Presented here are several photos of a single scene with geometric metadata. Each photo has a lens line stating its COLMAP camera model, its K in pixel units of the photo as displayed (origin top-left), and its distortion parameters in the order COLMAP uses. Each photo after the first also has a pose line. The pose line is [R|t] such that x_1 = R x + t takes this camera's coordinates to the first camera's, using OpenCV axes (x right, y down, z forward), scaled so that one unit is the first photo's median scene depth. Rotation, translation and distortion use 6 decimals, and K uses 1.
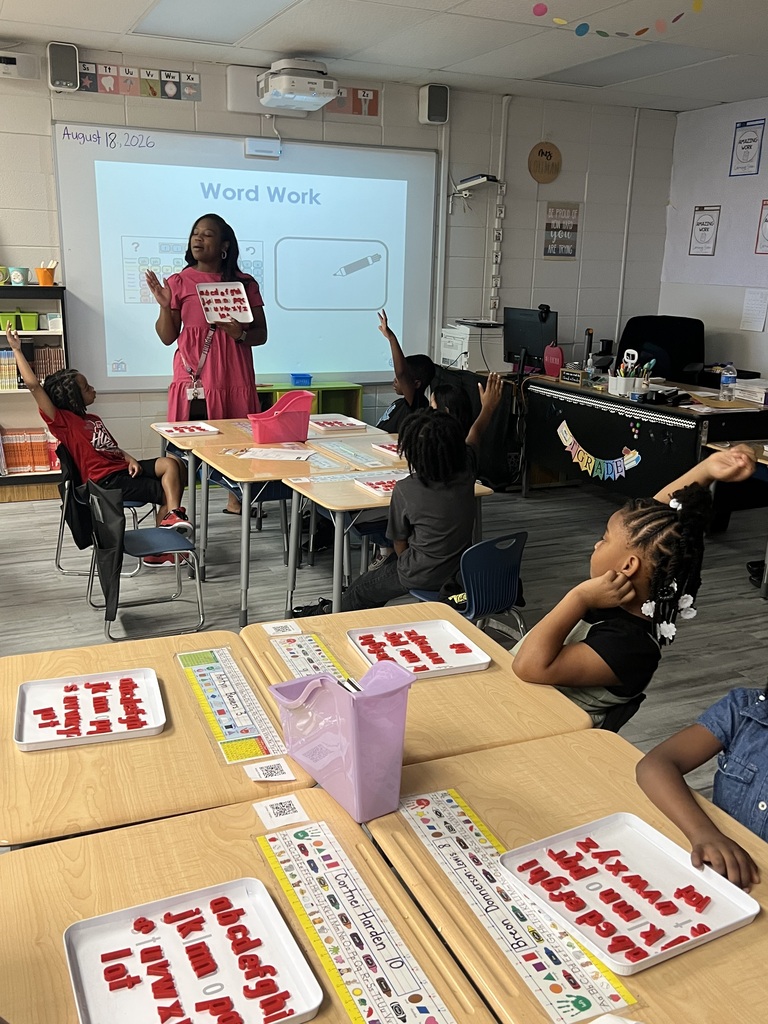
lens RADIAL K [[930.9, 0, 384.0], [0, 930.9, 512.0], [0, 0, 1]] dist [0.132369, -0.247637]
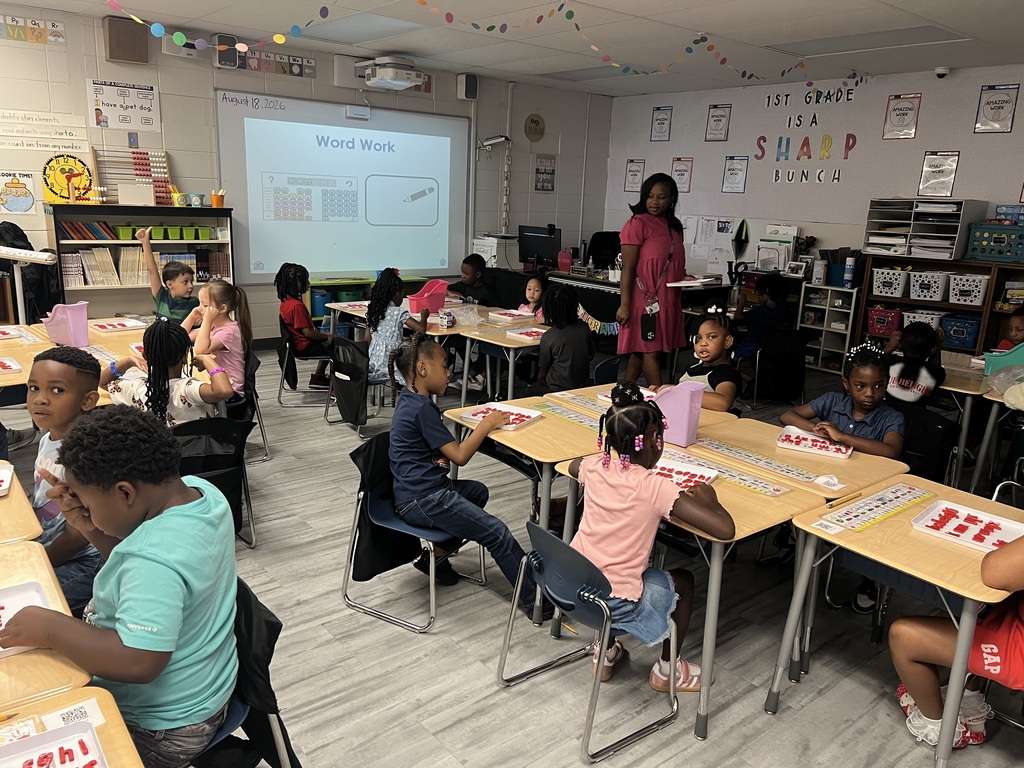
lens RADIAL K [[776.8, 0, 512.0], [0, 776.8, 384.0], [0, 0, 1]] dist [0.046841, -0.049244]
pose [[0.965332, -0.045425, 0.257043, -0.245177], [0.047760, 0.998855, -0.002844, 0.040253], [-0.256620, 0.015022, 0.966396, -0.205742]]
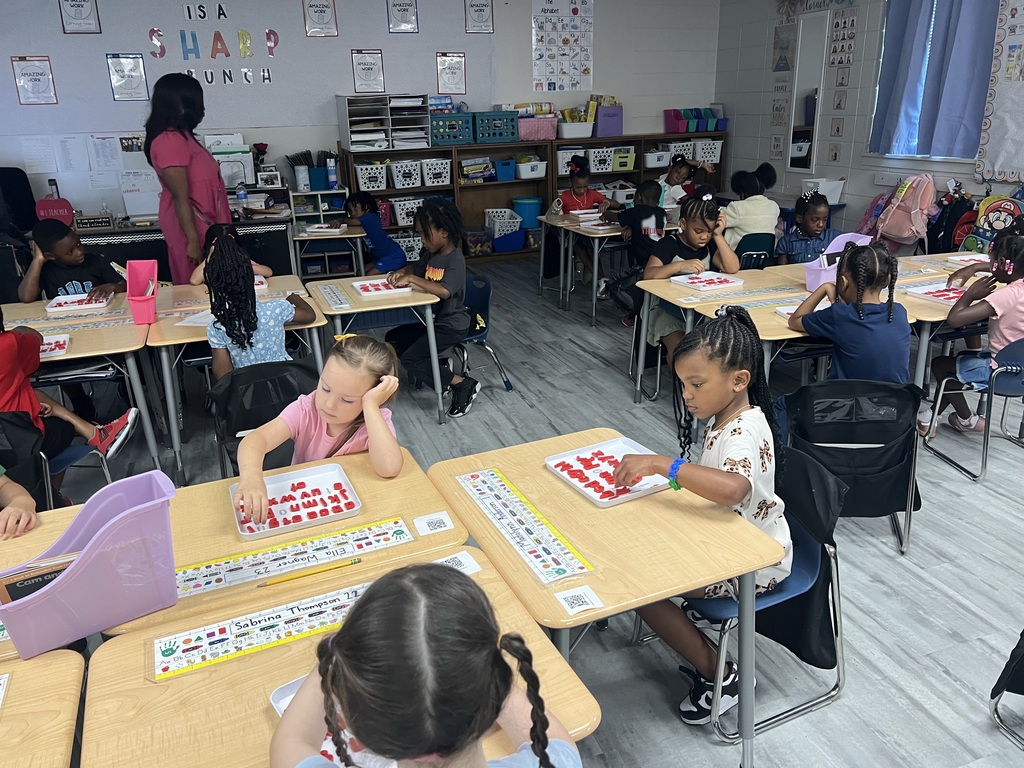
lens RADIAL K [[776.8, 0, 512.0], [0, 776.8, 384.0], [0, 0, 1]] dist [0.046841, -0.049244]
pose [[0.091918, -0.358249, 0.929090, -0.659395], [0.288198, 0.902678, 0.319552, -0.127041], [-0.953149, 0.238389, 0.186219, 0.424958]]
